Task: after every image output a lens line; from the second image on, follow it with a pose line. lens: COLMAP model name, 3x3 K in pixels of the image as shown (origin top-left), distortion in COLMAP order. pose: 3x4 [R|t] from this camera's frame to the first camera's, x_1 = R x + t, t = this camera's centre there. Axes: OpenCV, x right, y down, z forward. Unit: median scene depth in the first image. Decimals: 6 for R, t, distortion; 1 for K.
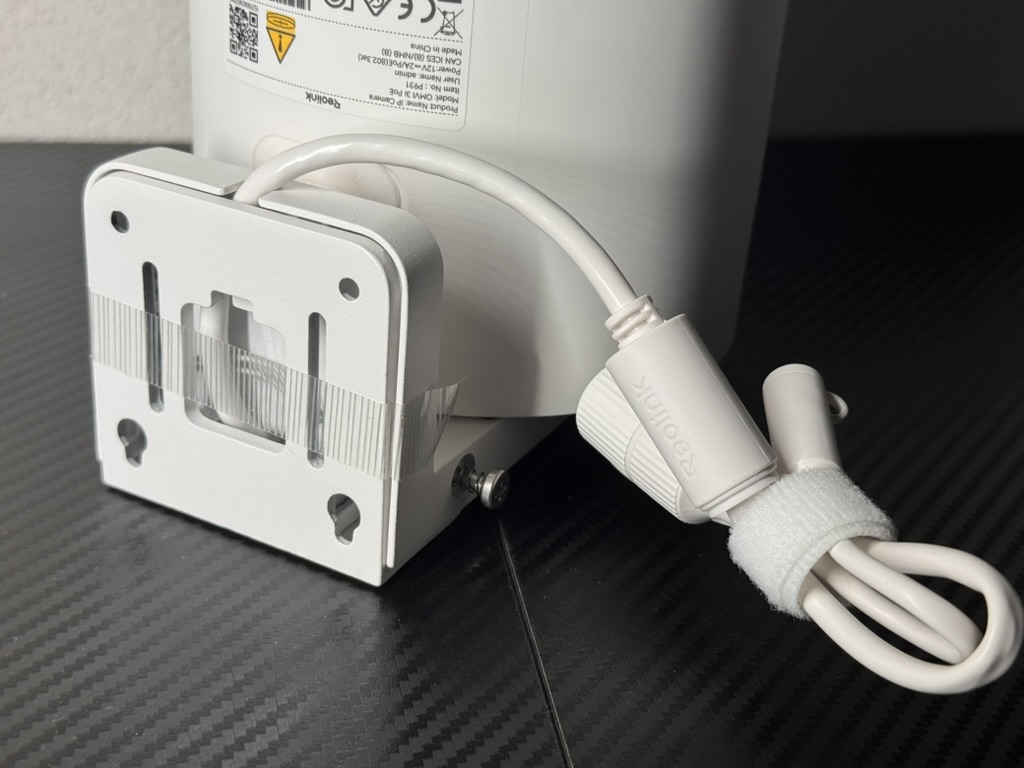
lens RADIAL K [[1503.4, 0, 512.0], [0, 1503.4, 384.0], [0, 0, 1]] dist [0.196987, -0.635332]
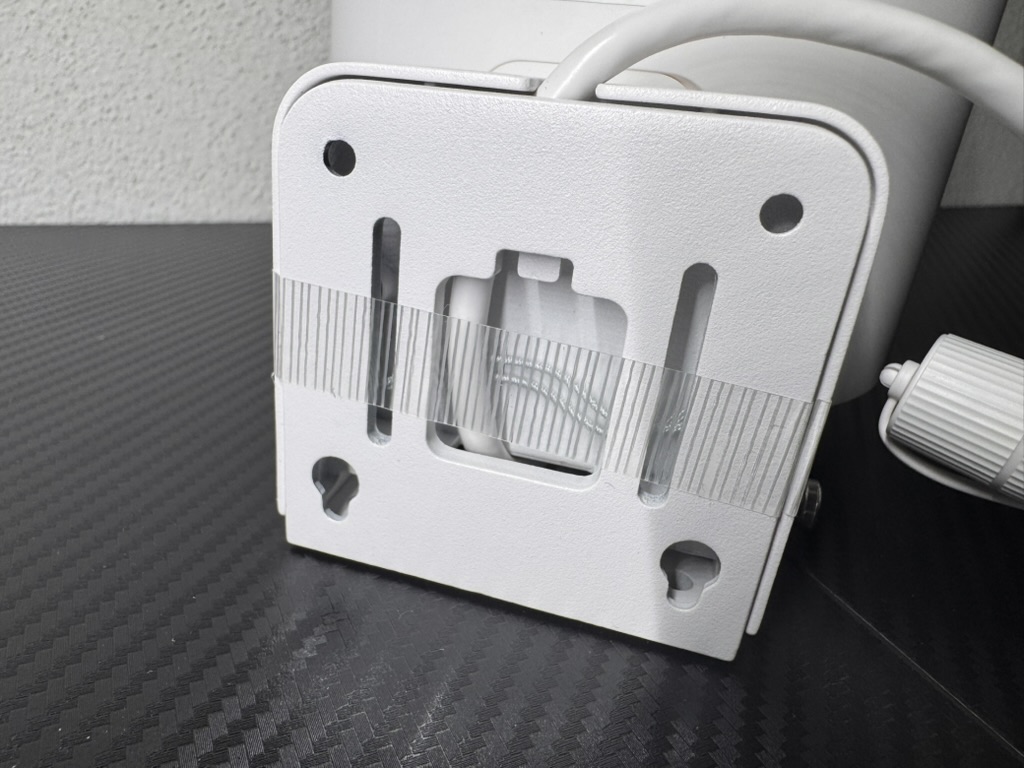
lens RADIAL K [[738.1, 0, 458.8], [0, 738.1, 382.9], [0, 0, 1]] dist [-0.006110, 0.001030]
pose [[0.980527, -0.069667, 0.183613, -0.258862], [0.076525, 0.996600, -0.030524, 0.003200], [-0.180863, 0.043980, 0.982525, 0.648528]]
